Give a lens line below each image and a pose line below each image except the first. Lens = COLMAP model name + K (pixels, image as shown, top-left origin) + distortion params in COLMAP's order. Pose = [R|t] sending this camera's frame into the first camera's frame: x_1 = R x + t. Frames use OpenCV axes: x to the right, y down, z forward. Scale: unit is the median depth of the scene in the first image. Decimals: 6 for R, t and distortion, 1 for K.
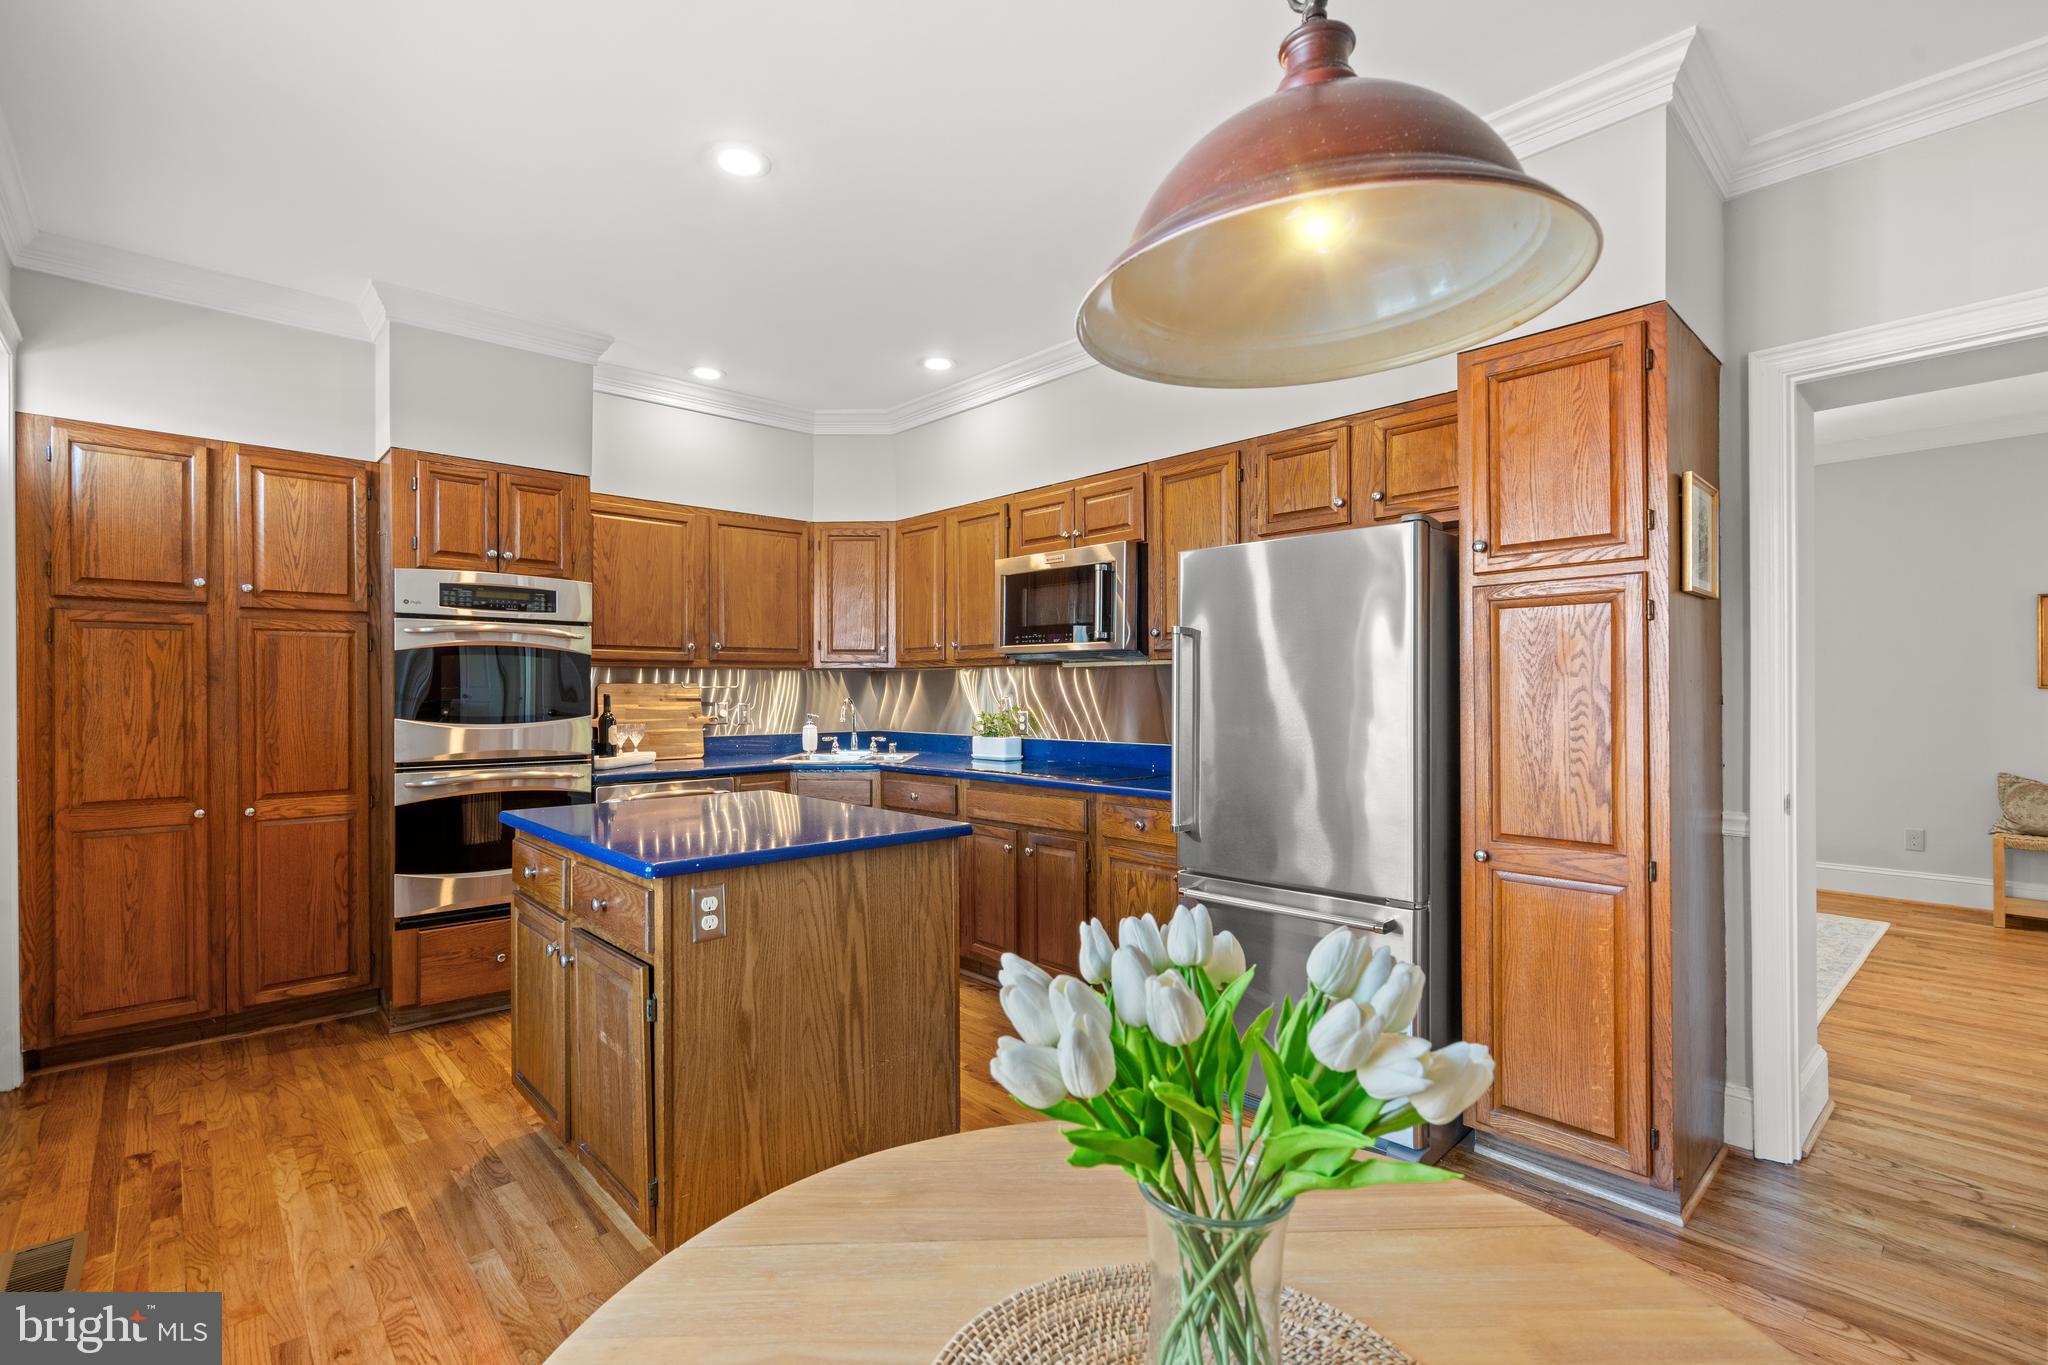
lens RADIAL K [[930.5, 0, 1023.3], [0, 930.5, 684.9], [0, 0, 1]] dist [-0.003108, 0.000258]
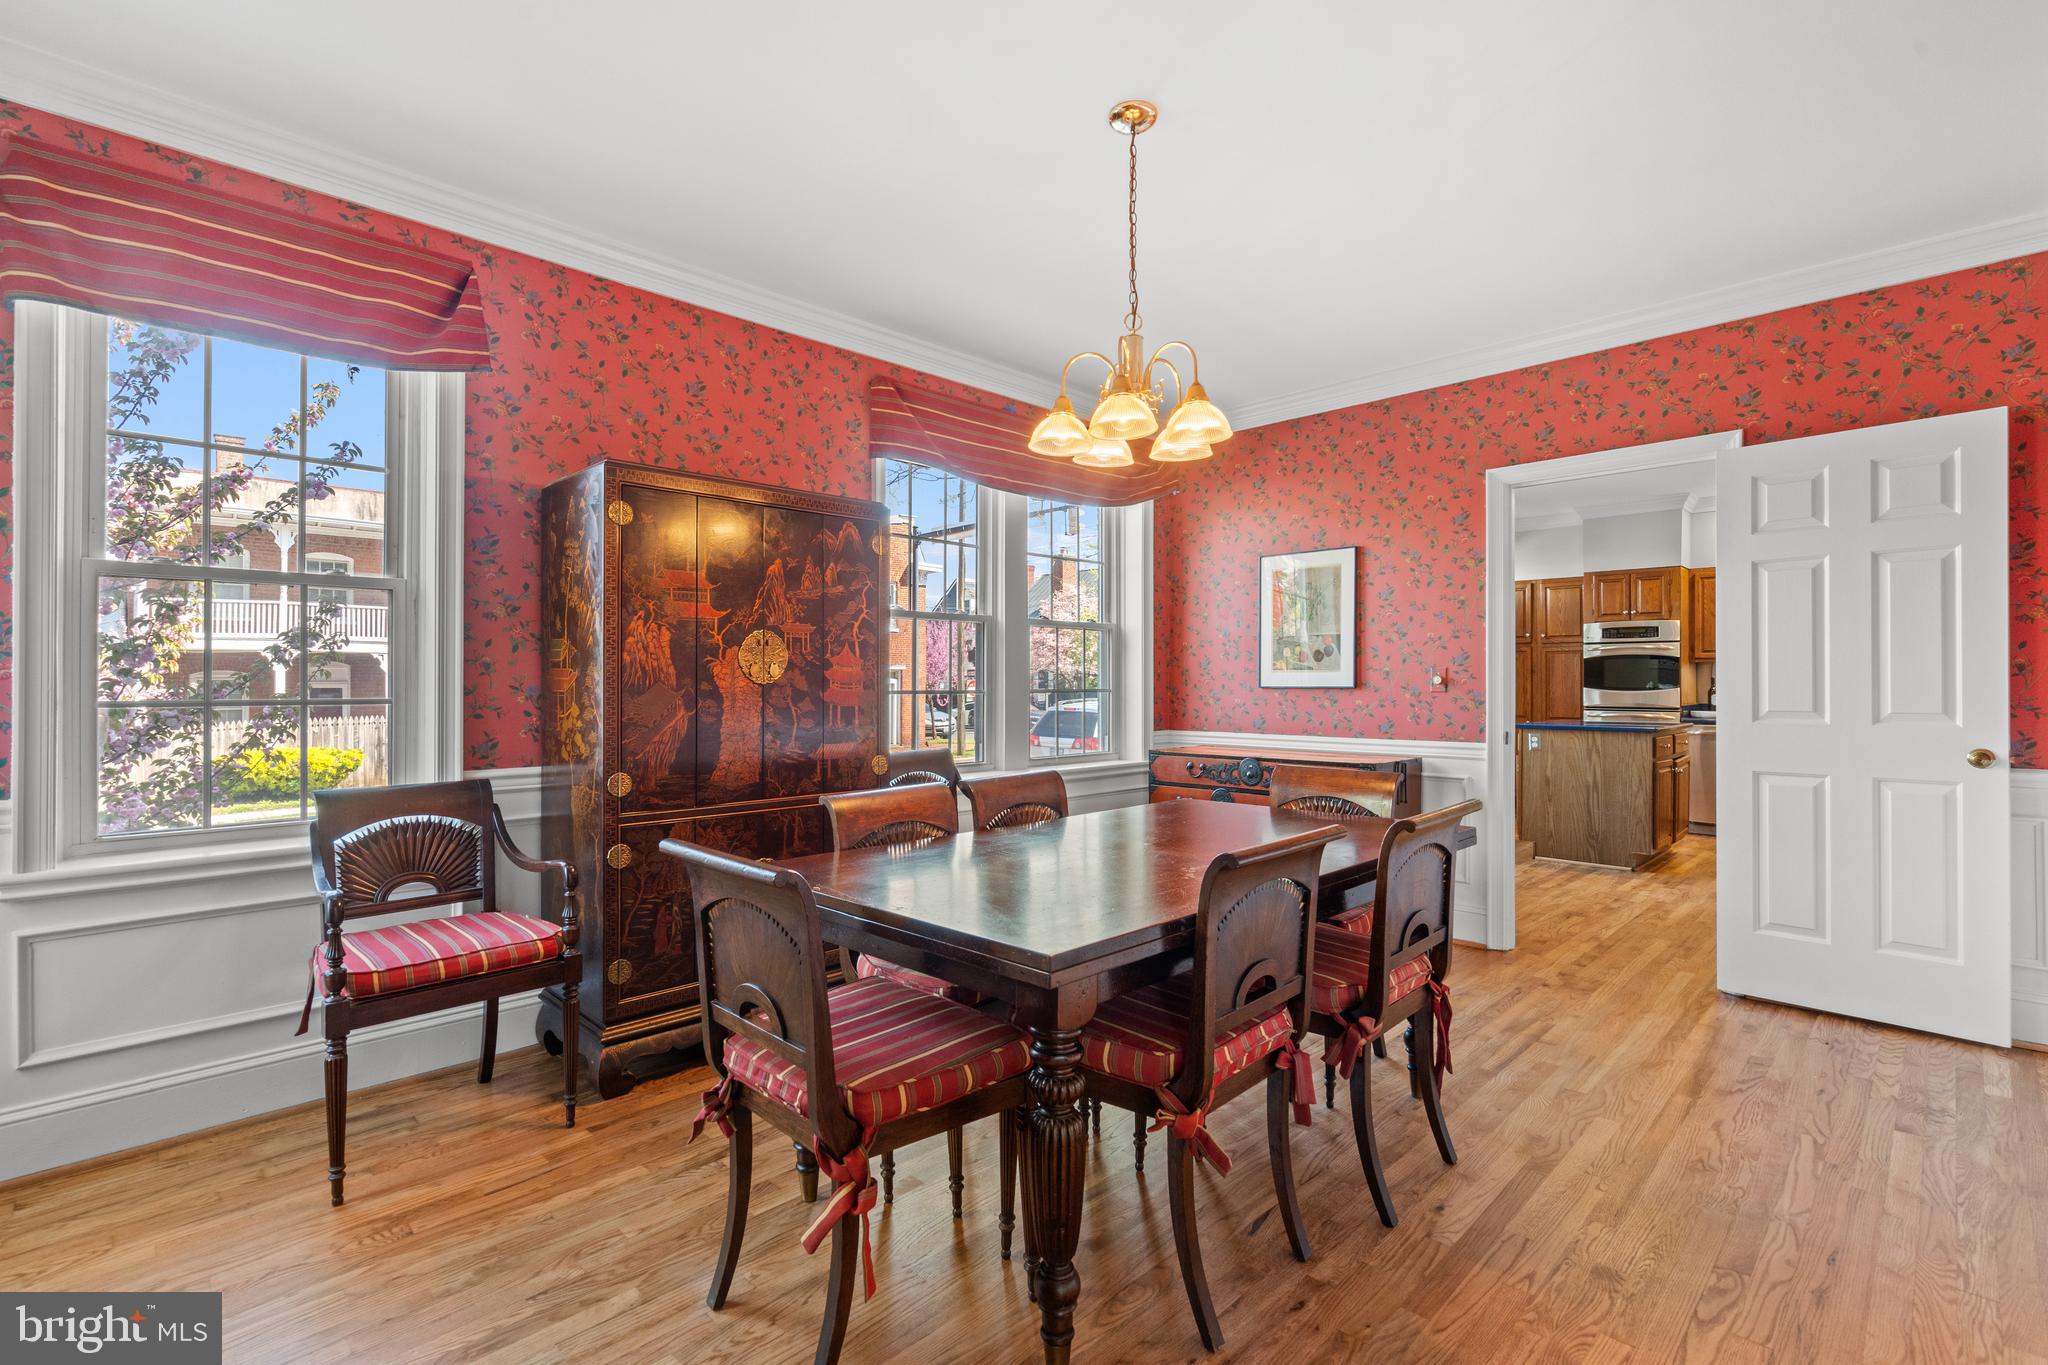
lens RADIAL K [[930.5, 0, 1011.4], [0, 930.5, 682.8], [0, 0, 1]] dist [-0.003108, 0.000258]
pose [[0.027791, 0.000899, -0.999613, 1.660169], [0.005946, 0.999982, 0.001065, 0.014083], [0.999596, -0.005973, 0.027785, -0.530212]]
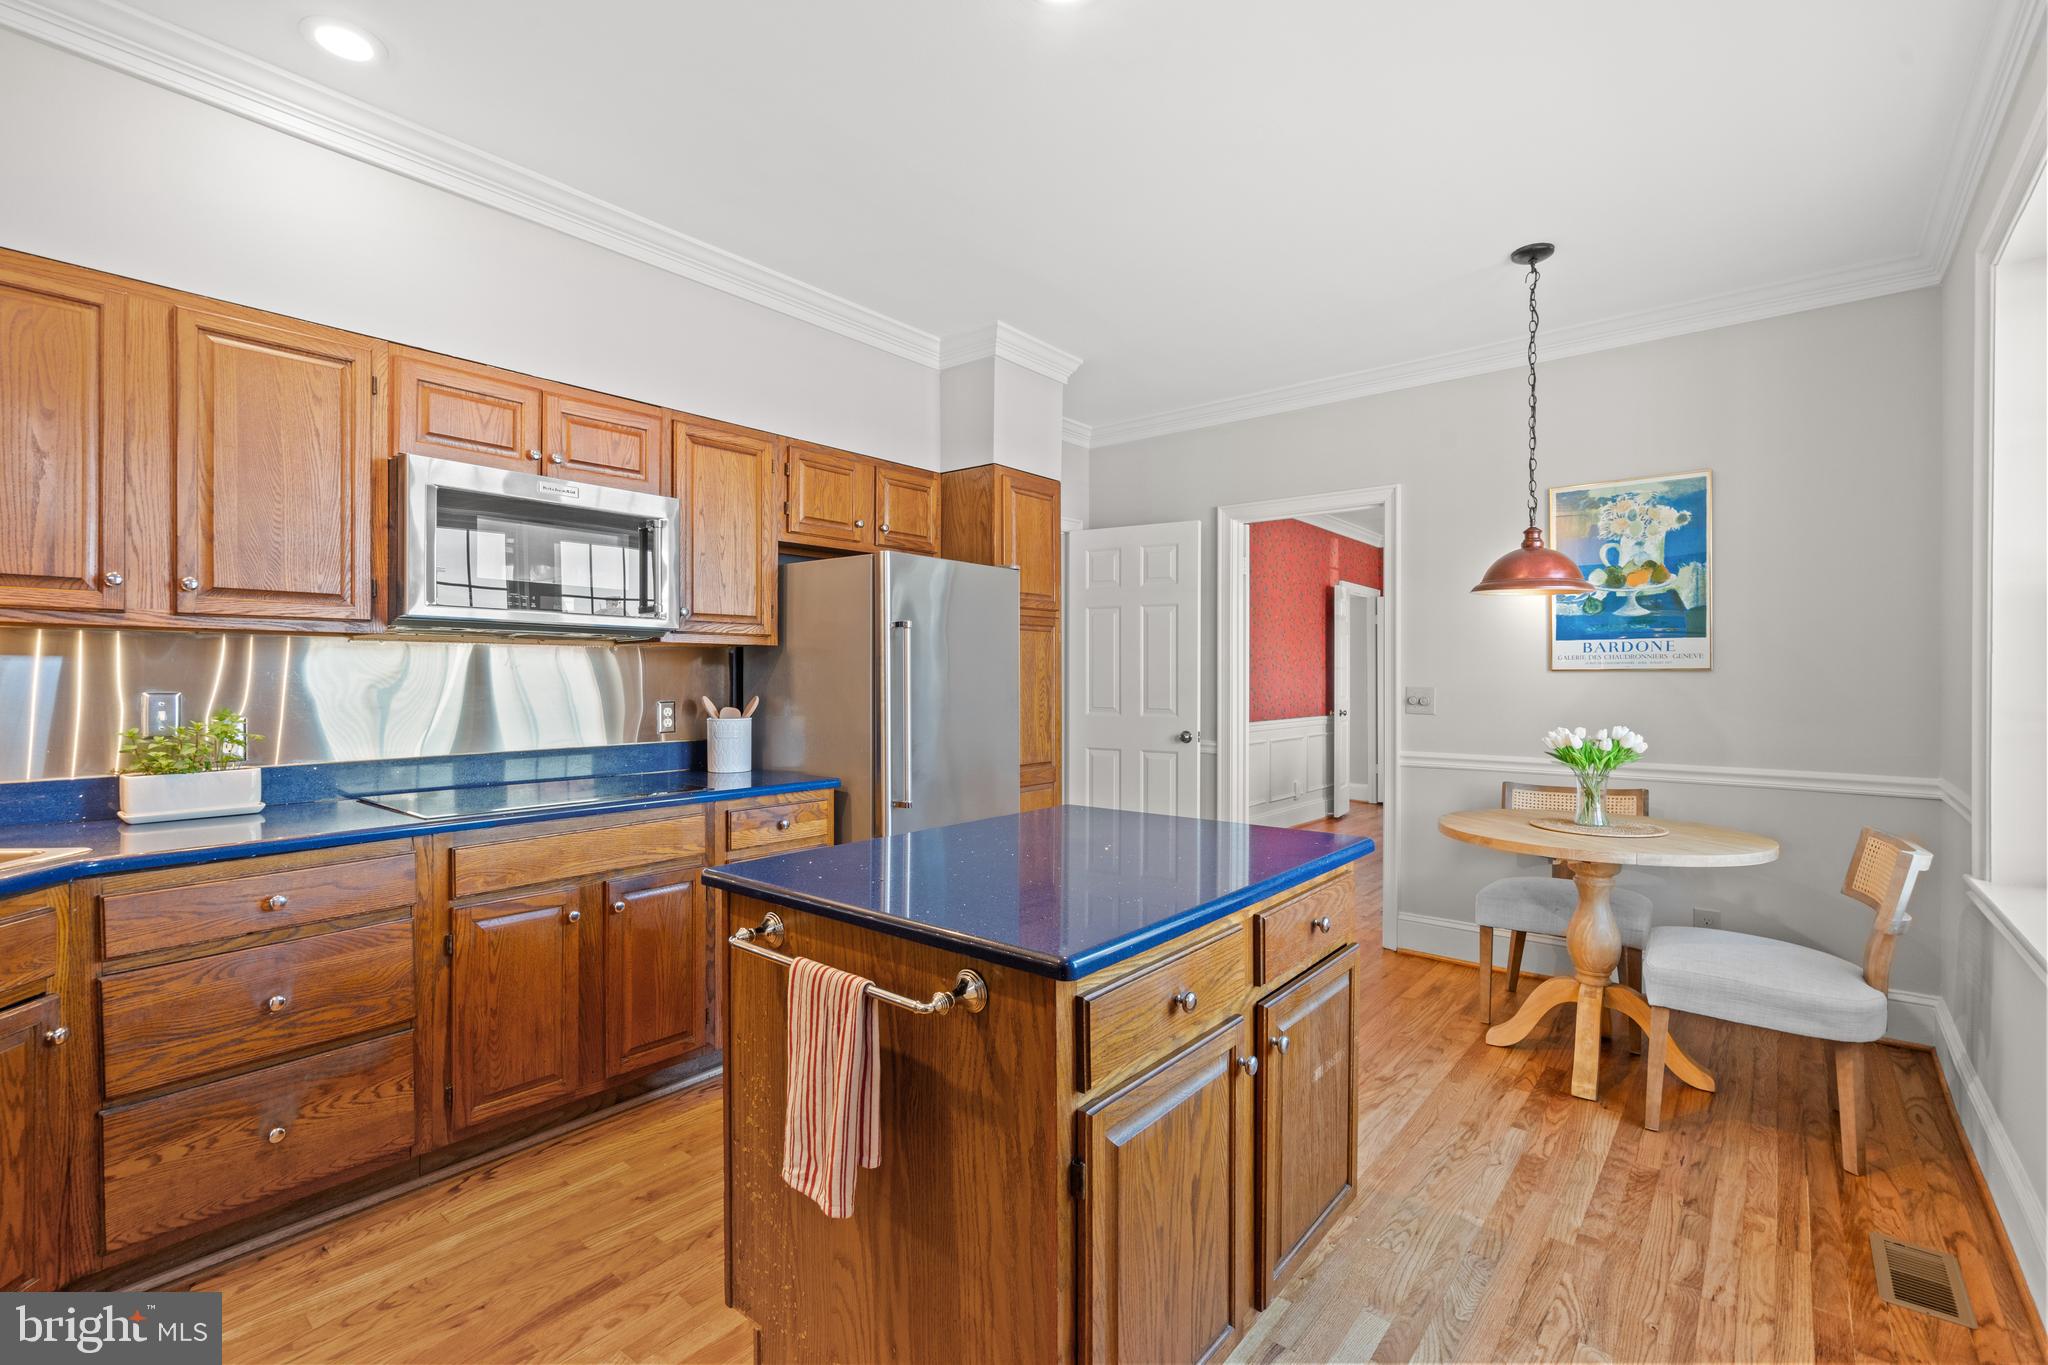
lens RADIAL K [[930.5, 0, 1010.9], [0, 930.5, 677.9], [0, 0, 1]] dist [-0.003108, 0.000258]
pose [[-0.121789, -0.003806, 0.992549, -0.809544], [-0.002863, 0.999990, 0.003484, 0.001512], [-0.992552, -0.002417, -0.121799, 0.865095]]
